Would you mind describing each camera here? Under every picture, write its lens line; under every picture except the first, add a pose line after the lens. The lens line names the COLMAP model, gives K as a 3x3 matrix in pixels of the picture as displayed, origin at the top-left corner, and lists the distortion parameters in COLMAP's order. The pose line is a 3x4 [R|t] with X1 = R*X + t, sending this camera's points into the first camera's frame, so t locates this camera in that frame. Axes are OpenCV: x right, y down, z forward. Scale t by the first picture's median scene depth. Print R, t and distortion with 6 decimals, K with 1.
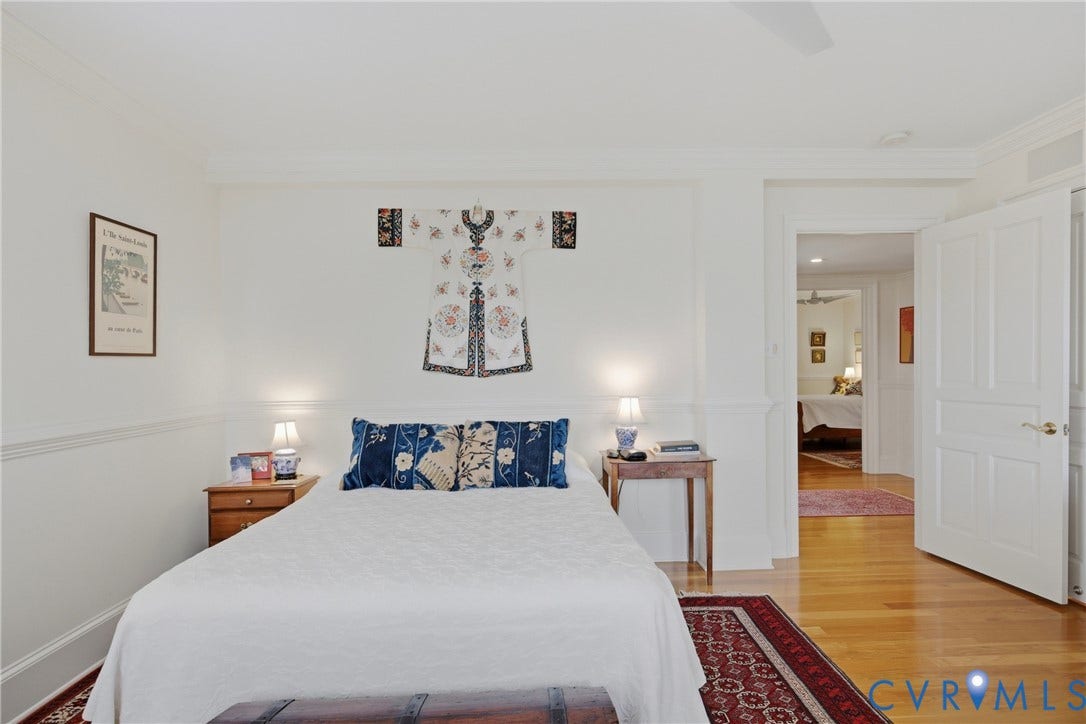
lens RADIAL K [[559.3, 0, 556.9], [0, 559.3, 367.3], [0, 0, 1]] dist [0.001529, 0.000920]
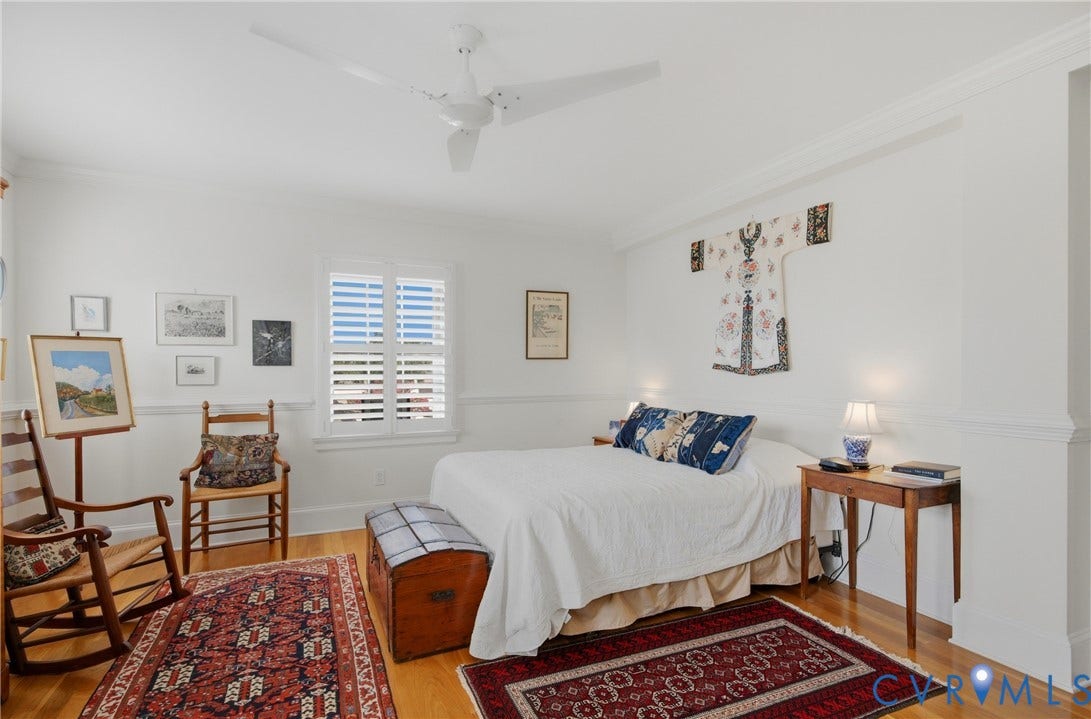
lens RADIAL K [[542.1, 0, 559.6], [0, 542.1, 361.7], [0, 0, 1]] dist [0.000521, 0.000135]
pose [[0.381315, 0.000196, -0.924445, 0.720708], [-0.003787, 0.999992, -0.001350, -0.006616], [0.924437, 0.004016, 0.381313, 0.238100]]
